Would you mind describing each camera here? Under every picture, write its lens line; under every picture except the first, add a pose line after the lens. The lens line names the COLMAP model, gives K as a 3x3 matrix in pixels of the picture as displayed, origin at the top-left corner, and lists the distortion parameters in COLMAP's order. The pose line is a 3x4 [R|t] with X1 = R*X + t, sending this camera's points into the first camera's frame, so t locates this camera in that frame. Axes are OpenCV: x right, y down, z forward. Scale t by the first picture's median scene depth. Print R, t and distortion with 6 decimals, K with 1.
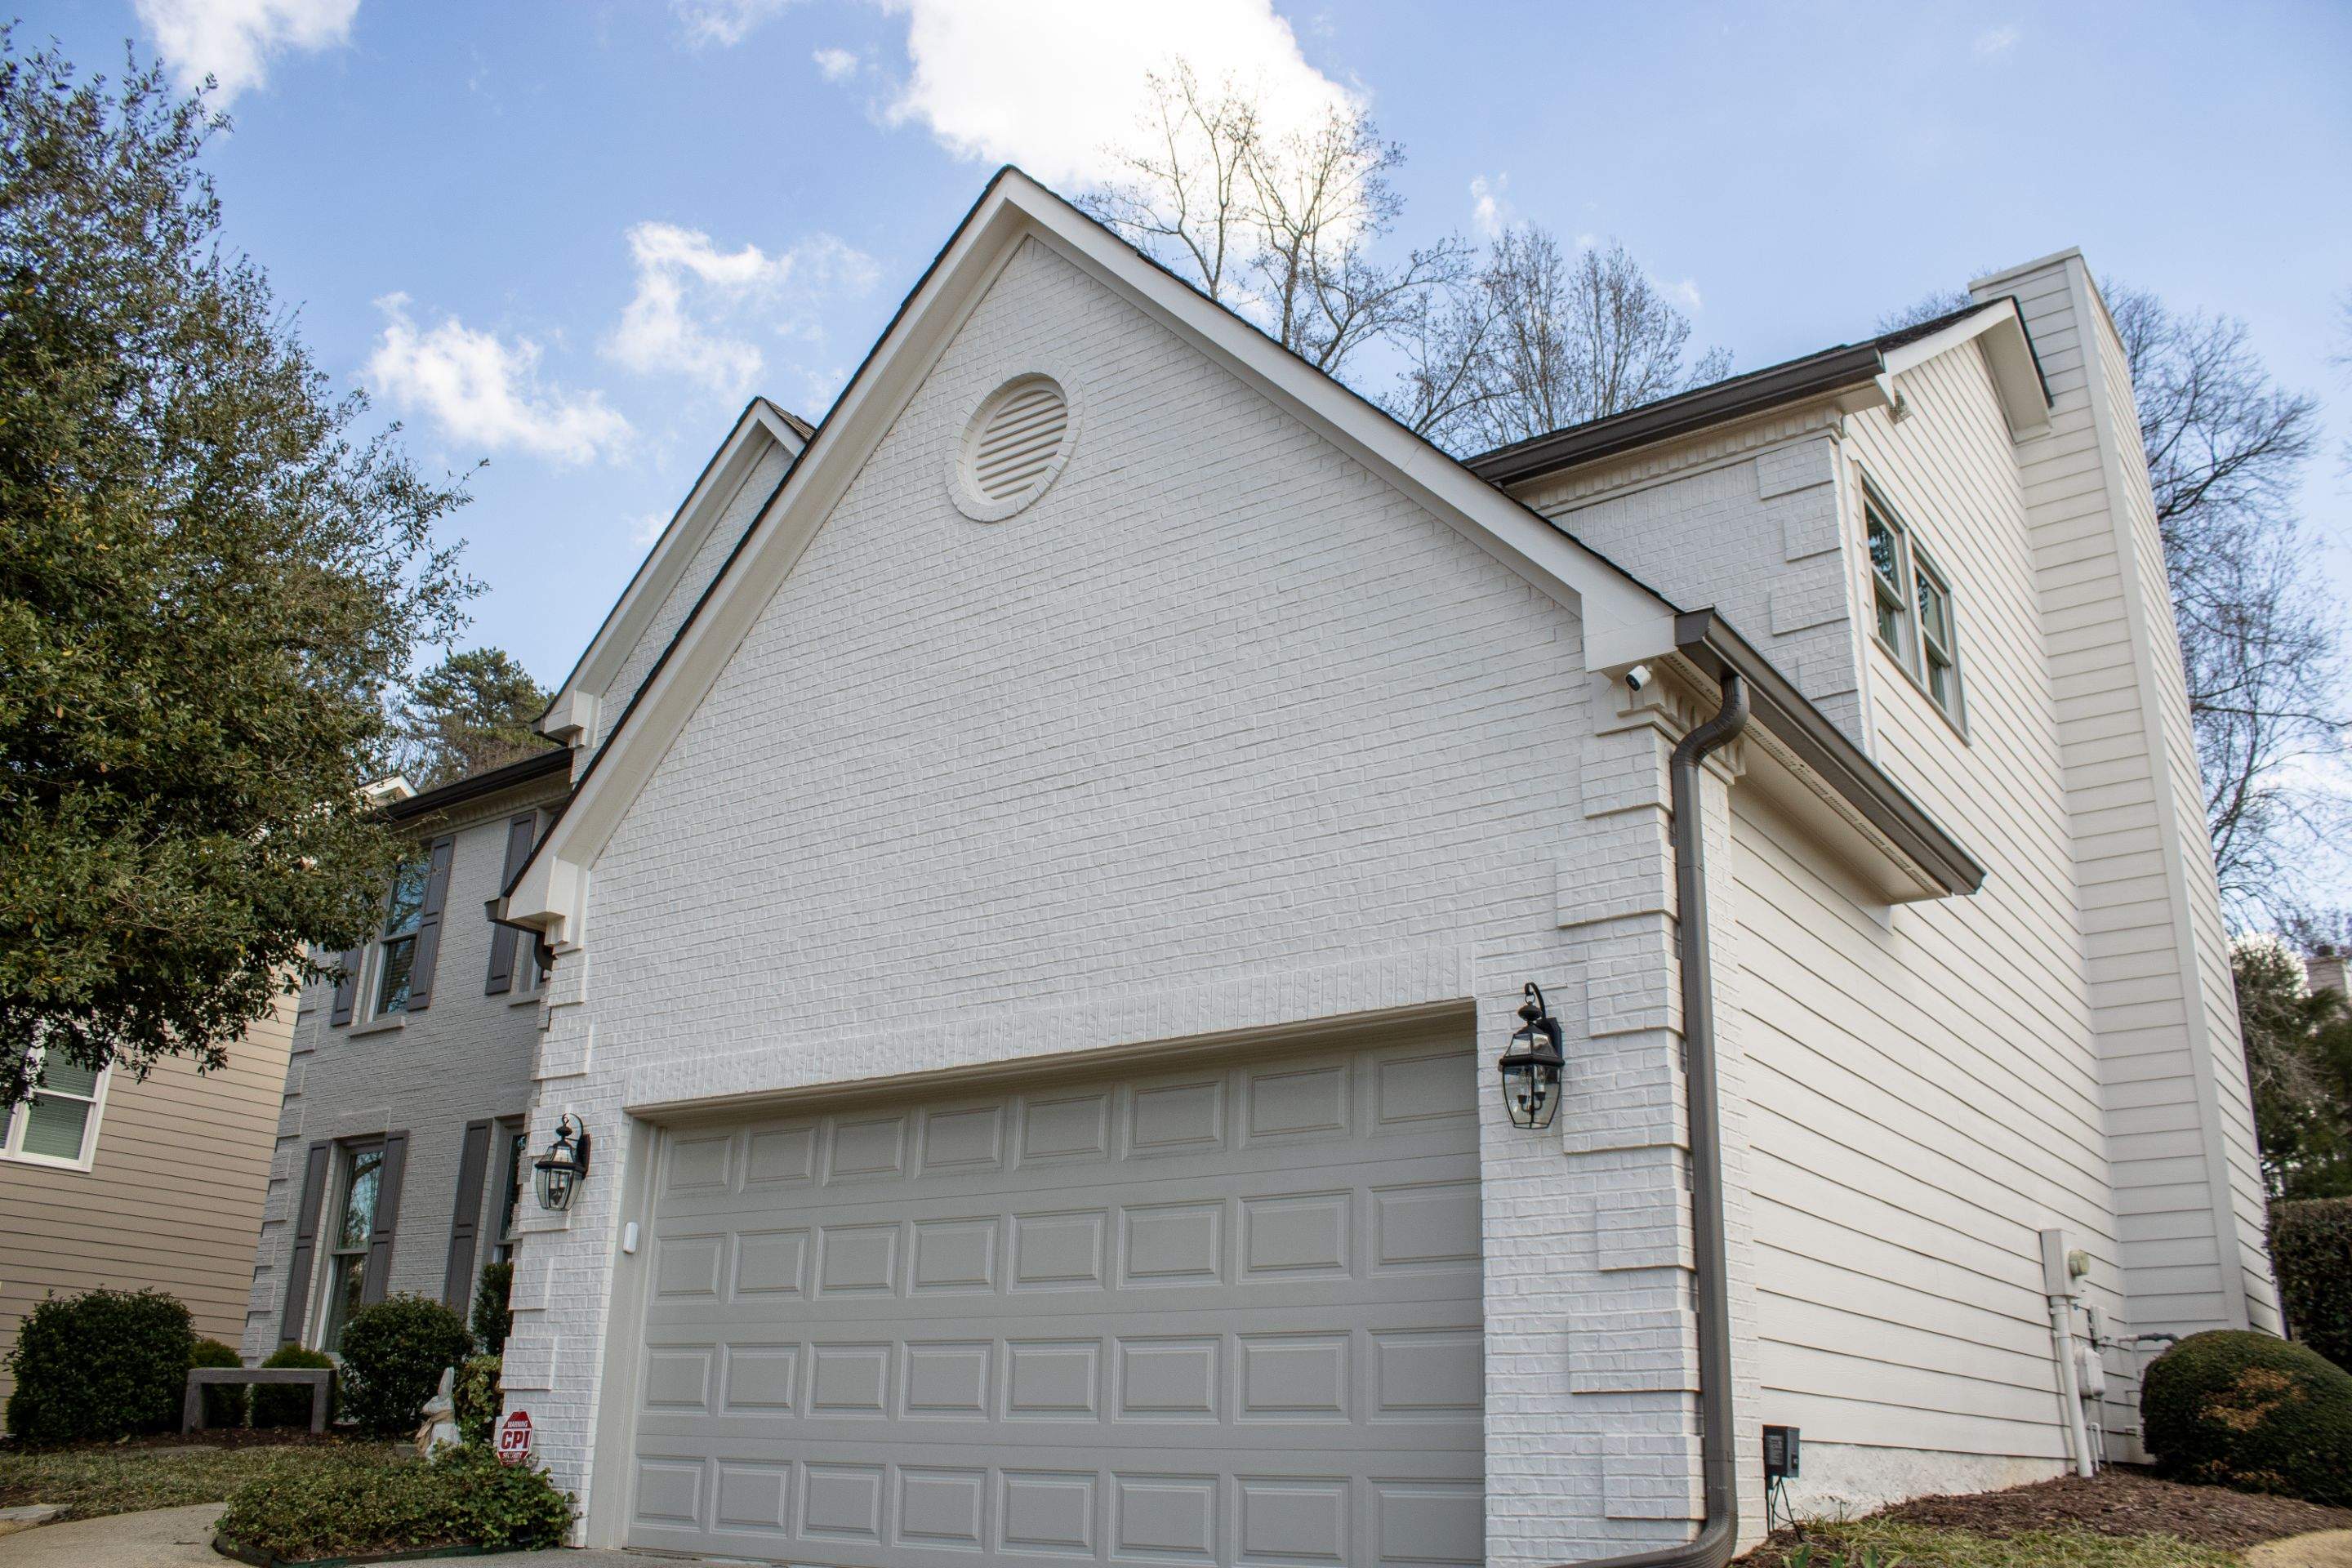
lens RADIAL K [[1936.1, 0, 1176.0], [0, 1936.1, 784.0], [0, 0, 1]] dist [-0.145922, 0.120199]
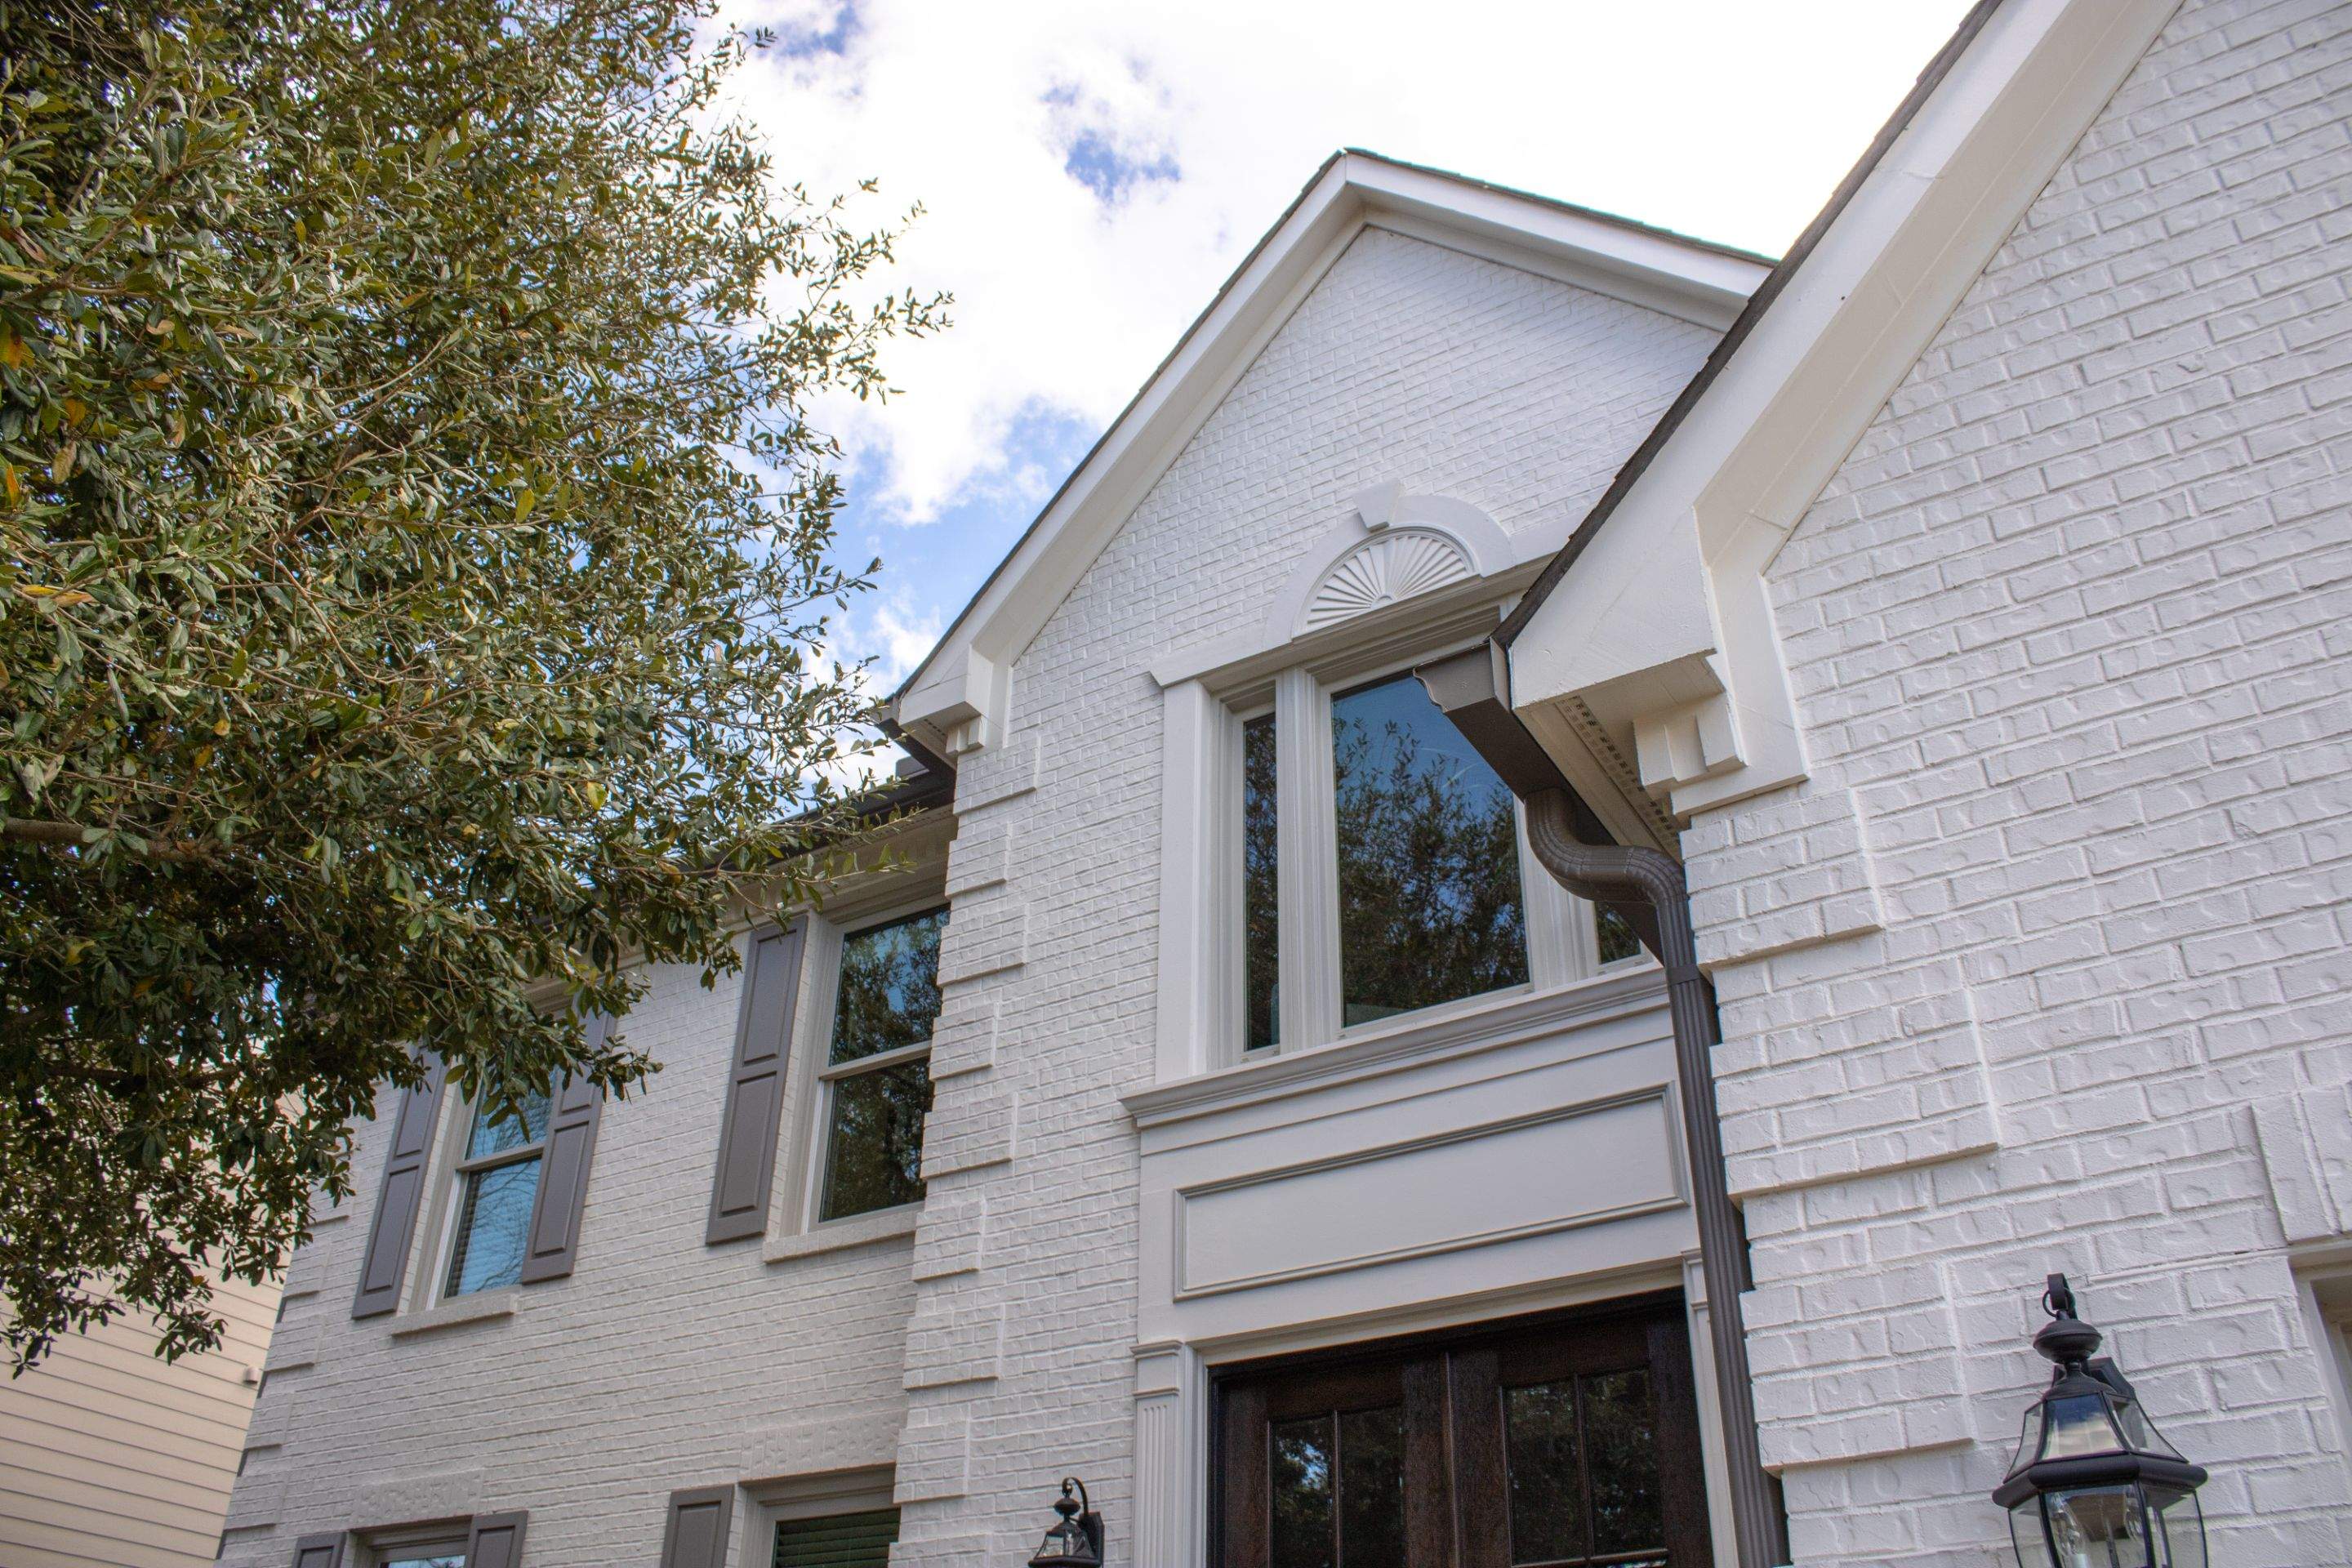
lens RADIAL K [[1936.1, 0, 1176.0], [0, 1936.1, 784.0], [0, 0, 1]] dist [-0.145922, 0.120199]
pose [[0.996260, 0.038258, 0.077470, -0.278897], [-0.020246, 0.975030, -0.221150, 0.100418], [-0.083996, 0.218755, 0.972158, 0.449055]]
